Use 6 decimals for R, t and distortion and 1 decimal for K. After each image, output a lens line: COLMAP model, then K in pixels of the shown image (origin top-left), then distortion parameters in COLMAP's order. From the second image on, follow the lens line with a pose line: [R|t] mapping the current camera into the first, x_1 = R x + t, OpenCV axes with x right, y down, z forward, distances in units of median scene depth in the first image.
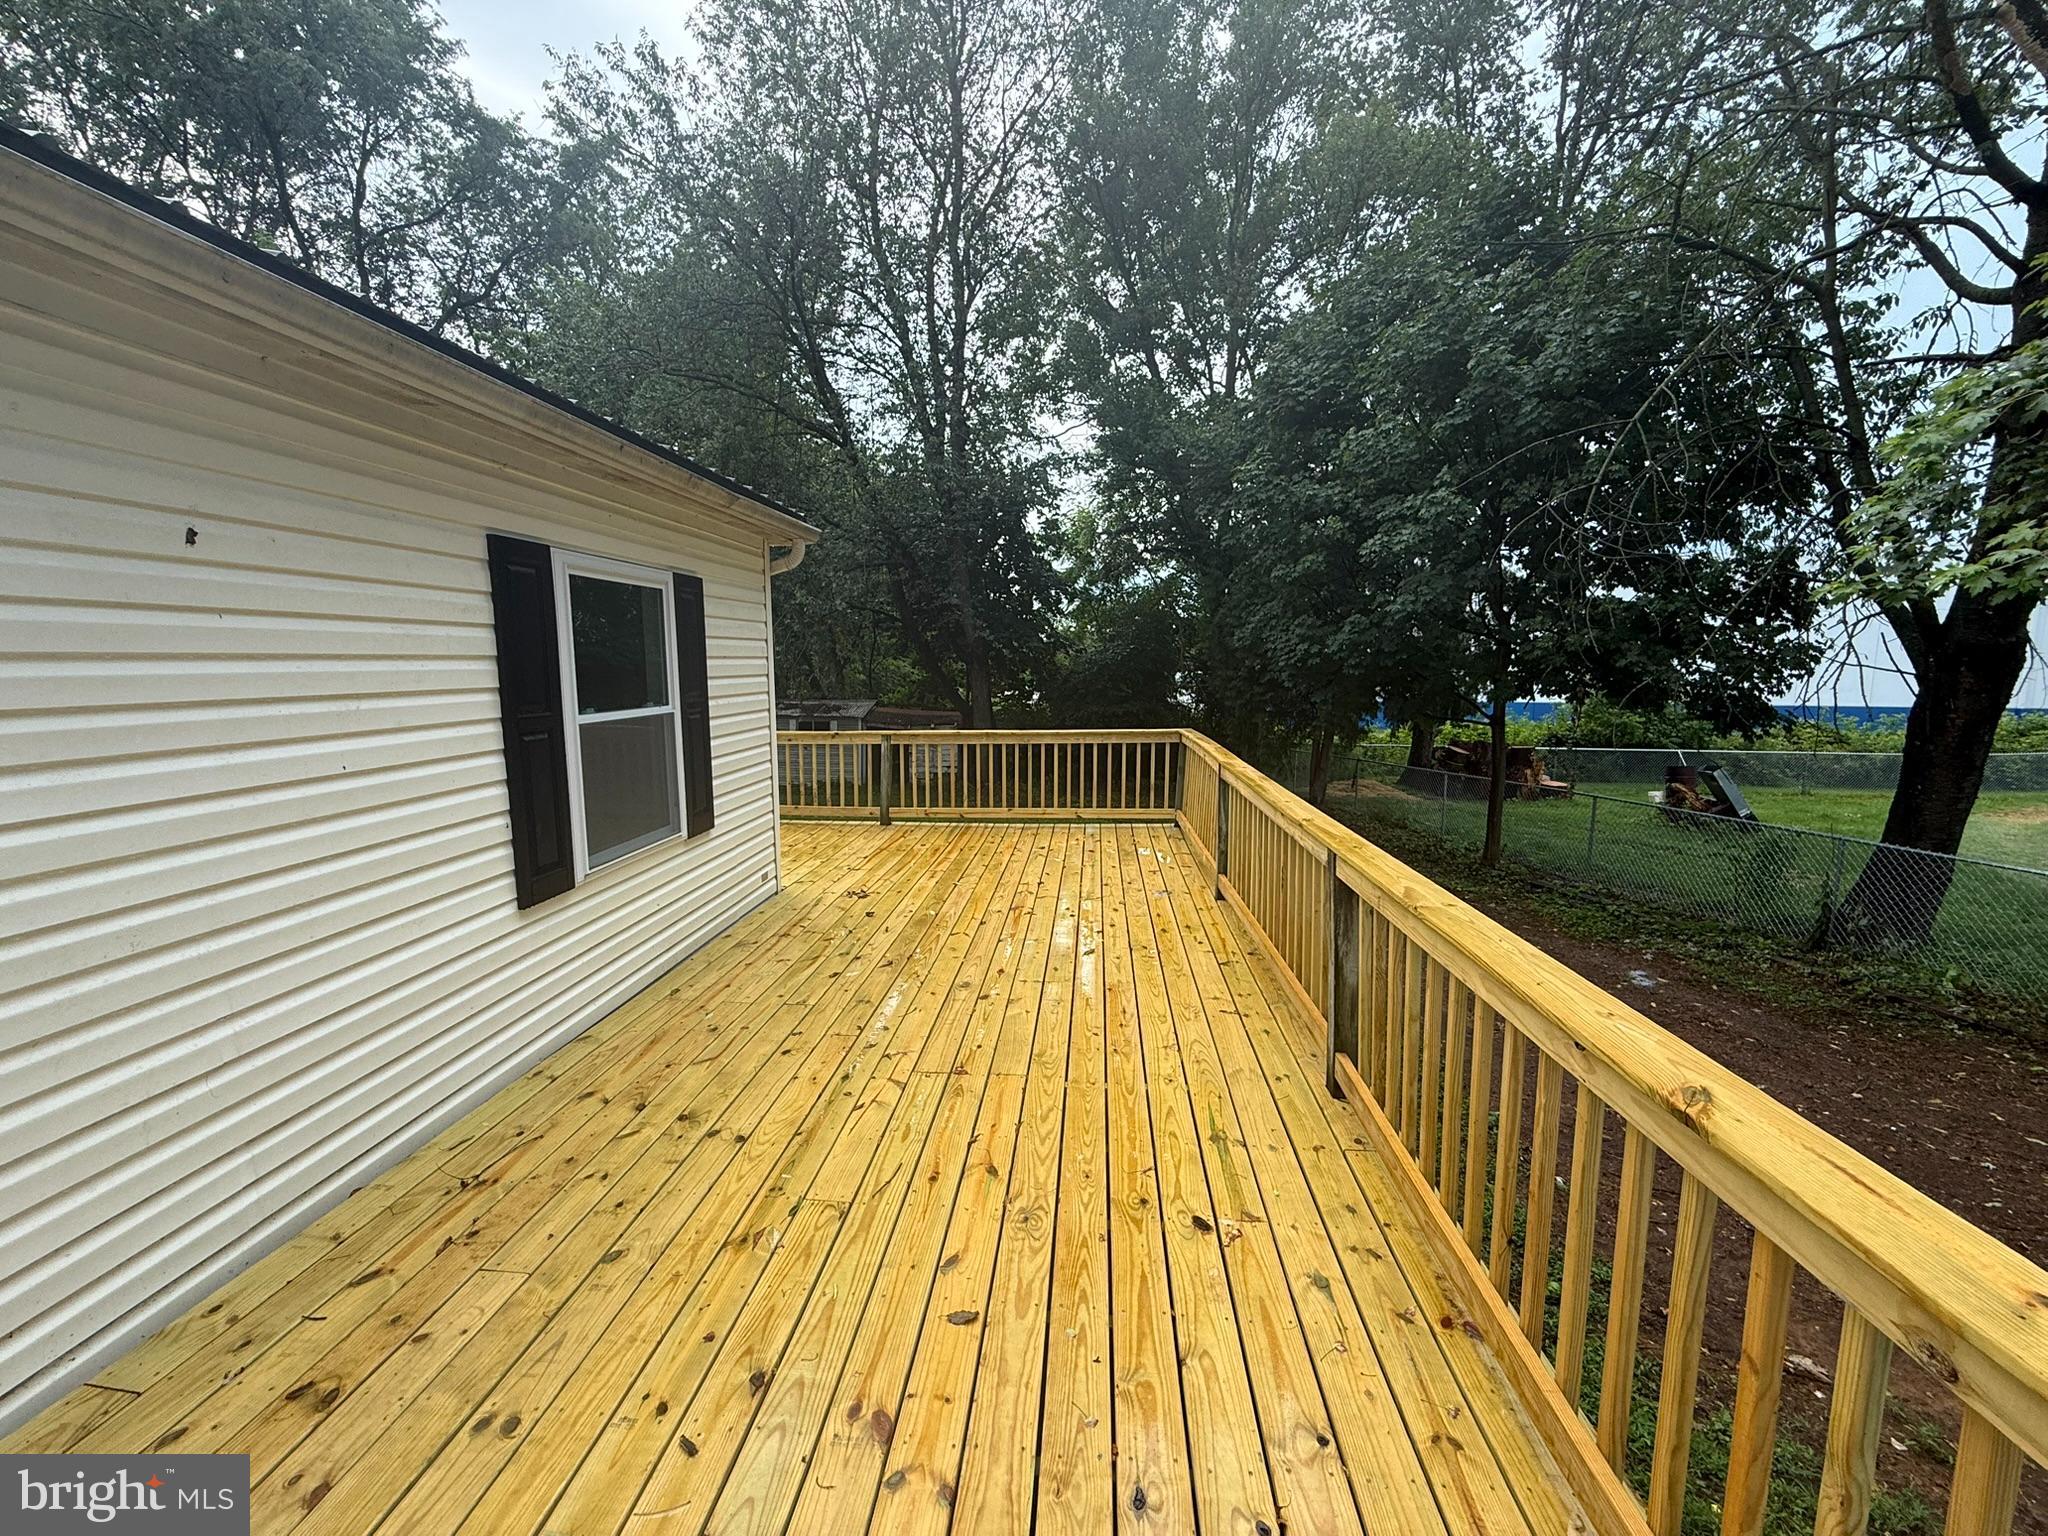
lens RADIAL K [[811.8, 0, 1029.3], [0, 811.8, 751.3], [0, 0, 1]] dist [0.002215, 0.000057]
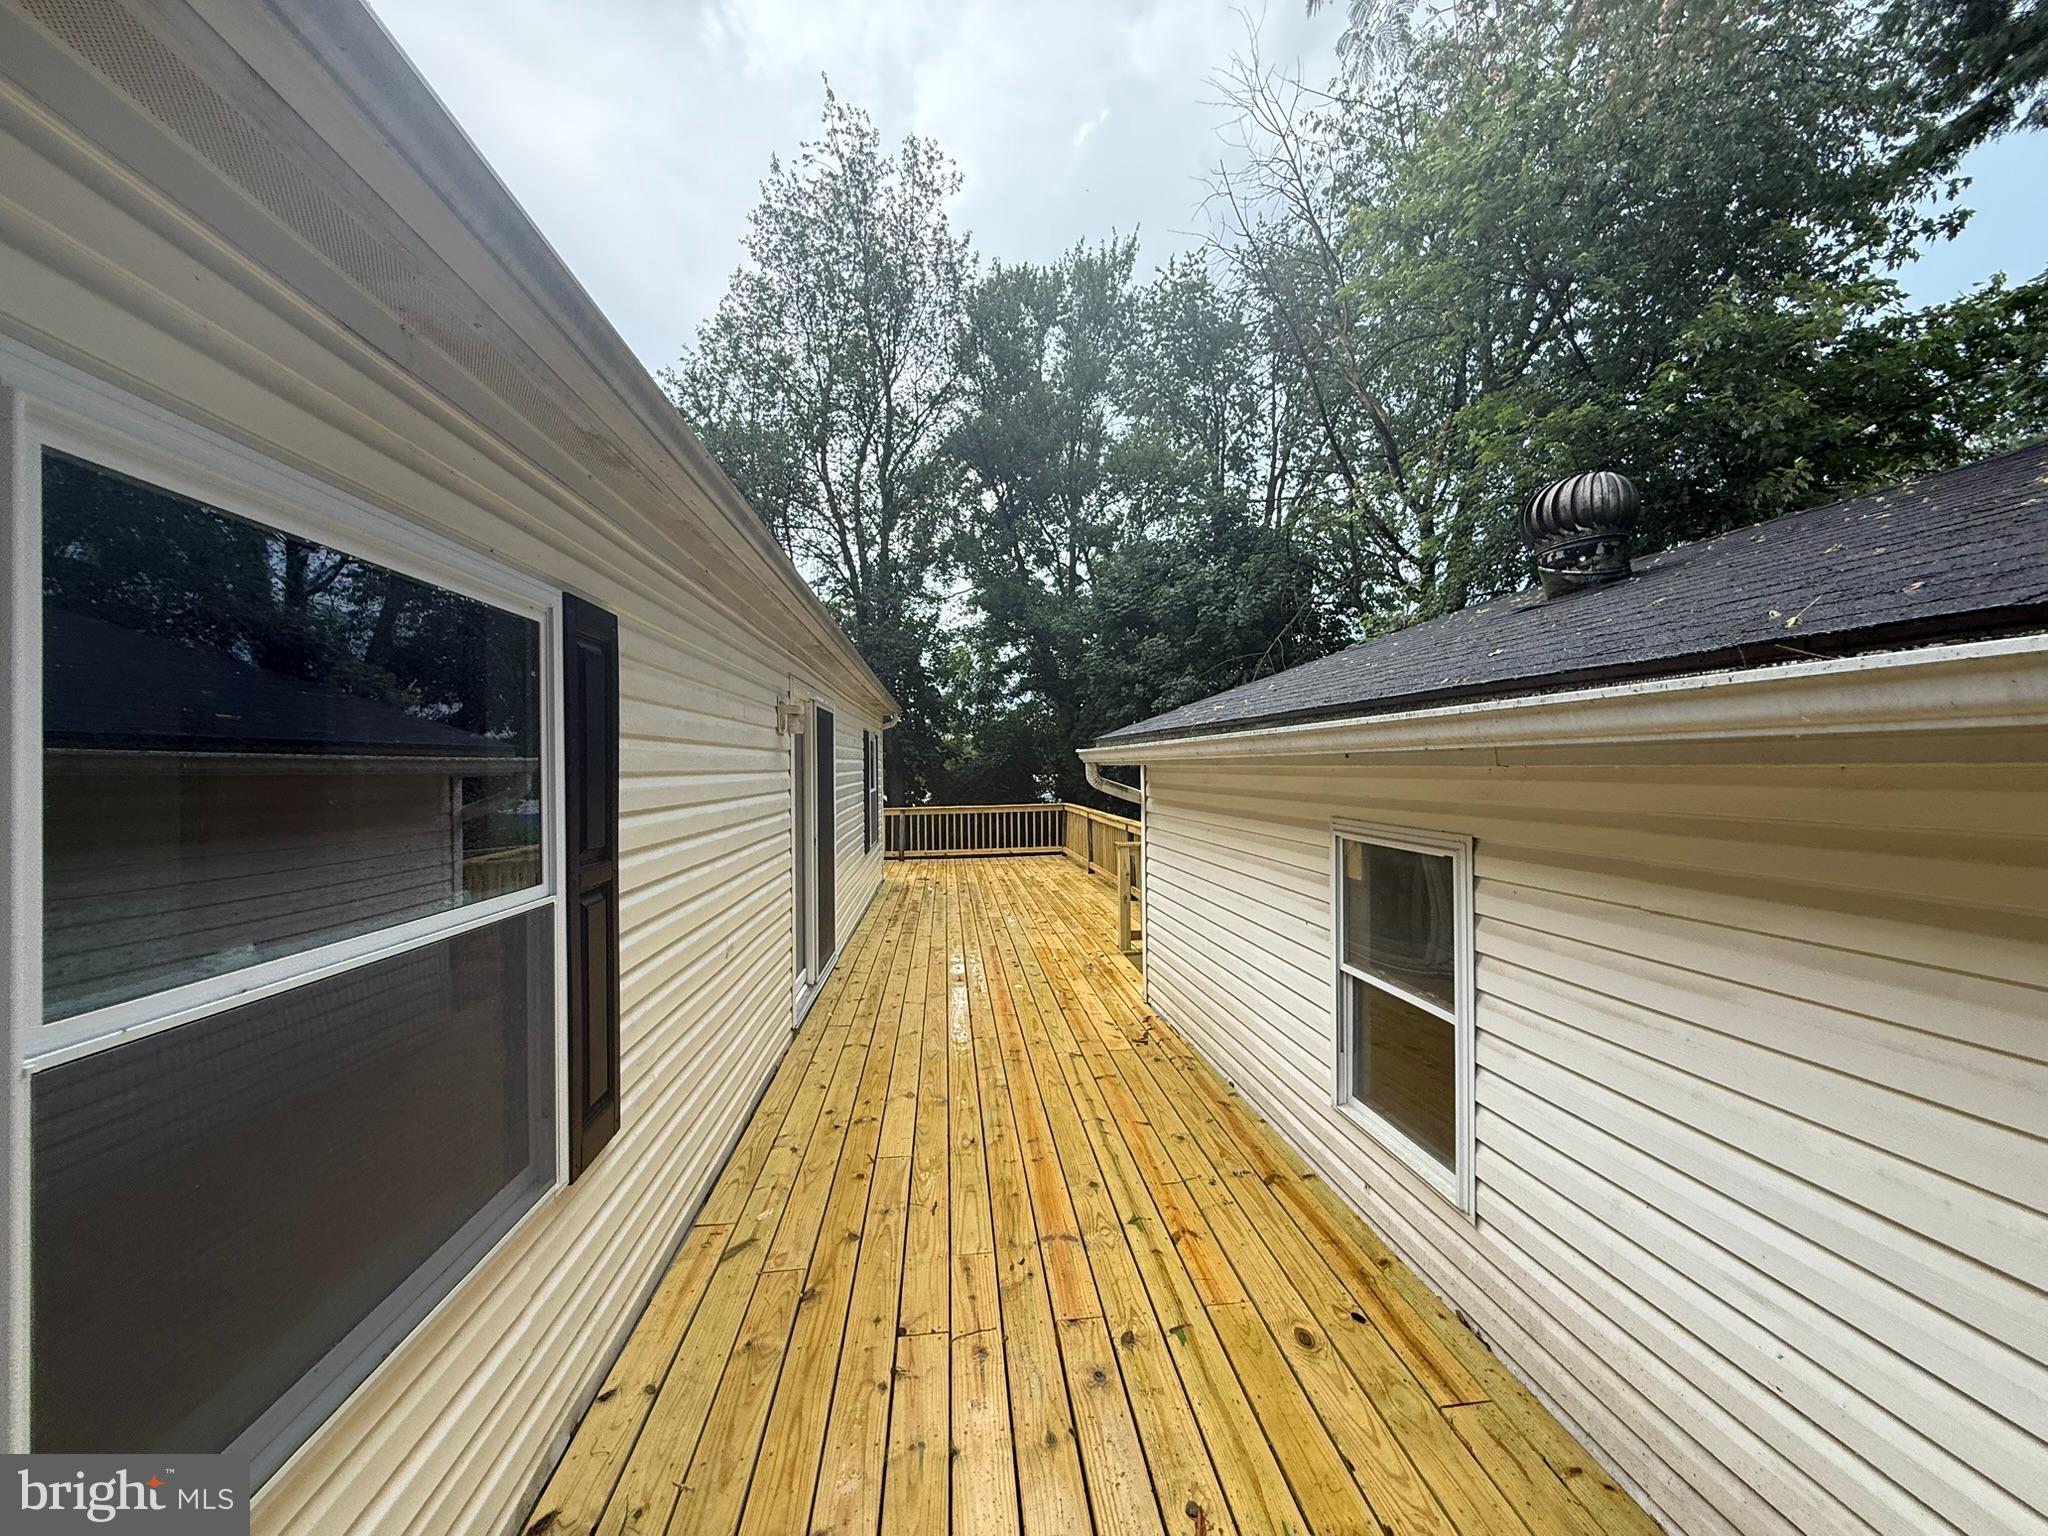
lens RADIAL K [[811.8, 0, 1027.2], [0, 811.8, 767.6], [0, 0, 1]] dist [0.002215, 0.000057]
pose [[0.983228, -0.016844, 0.181601, -0.078724], [0.036592, 0.993698, -0.105949, 0.029807], [-0.178672, 0.110817, 0.977648, -0.275837]]
